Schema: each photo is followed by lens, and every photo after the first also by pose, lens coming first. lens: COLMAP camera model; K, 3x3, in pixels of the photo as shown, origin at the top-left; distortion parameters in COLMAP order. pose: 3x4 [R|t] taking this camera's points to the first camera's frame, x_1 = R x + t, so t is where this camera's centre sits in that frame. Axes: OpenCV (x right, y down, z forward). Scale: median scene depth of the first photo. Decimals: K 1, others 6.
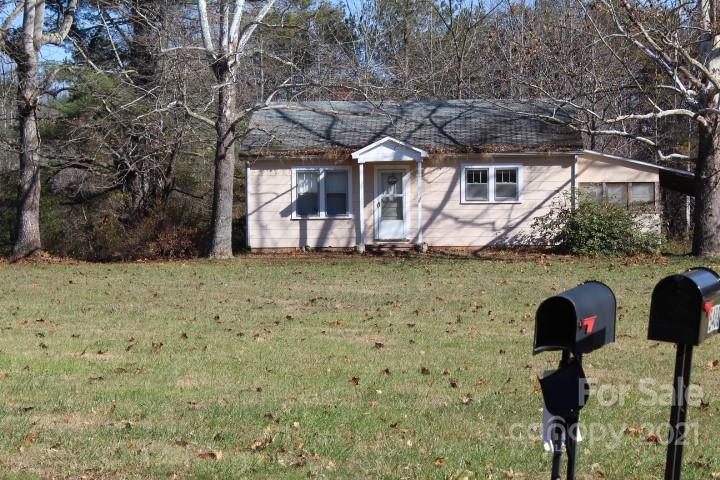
lens RADIAL K [[1728.9, 0, 352.8], [0, 1728.9, 237.8], [0, 0, 1]] dist [0.099686, 0.000000]
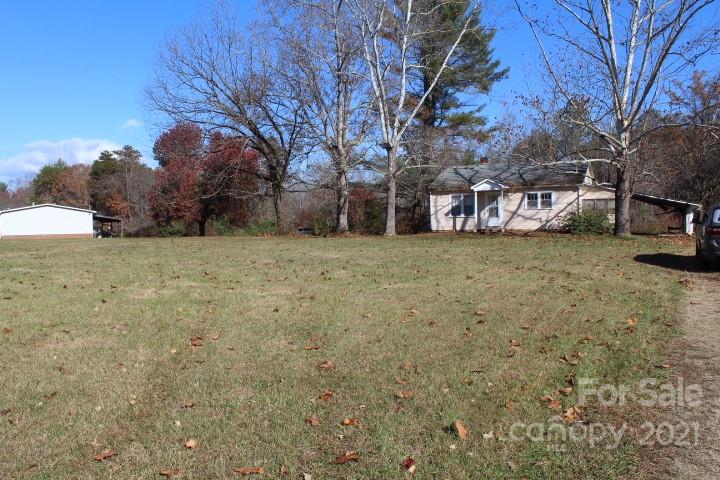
lens RADIAL K [[601.7, 0, 368.3], [0, 601.7, 240.8], [0, 0, 1]] dist [-0.162678, 0.149718]
pose [[0.924880, 0.007453, -0.380186, 0.163103], [0.002592, 0.999661, 0.025902, -0.000910], [0.380250, -0.024942, 0.924547, 0.247096]]
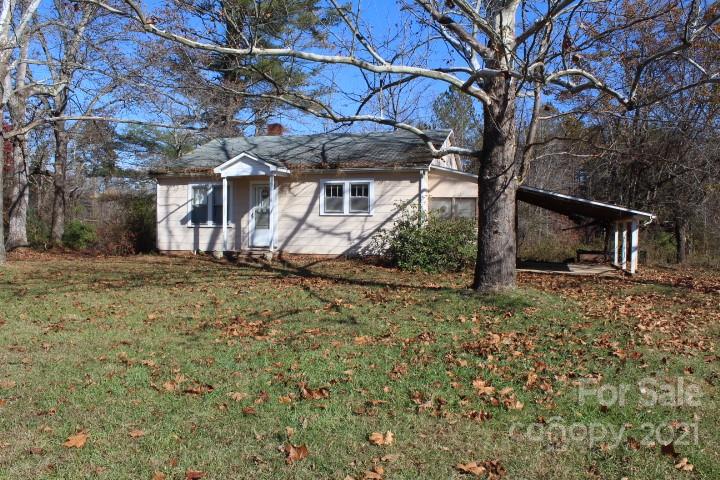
lens RADIAL K [[601.7, 0, 354.1], [0, 601.7, 247.2], [0, 0, 1]] dist [-0.162678, 0.149718]
pose [[0.969371, 0.026941, -0.244119, 0.176997], [-0.020880, 0.999407, 0.027382, -0.010421], [0.244712, -0.021446, 0.969359, 0.635551]]
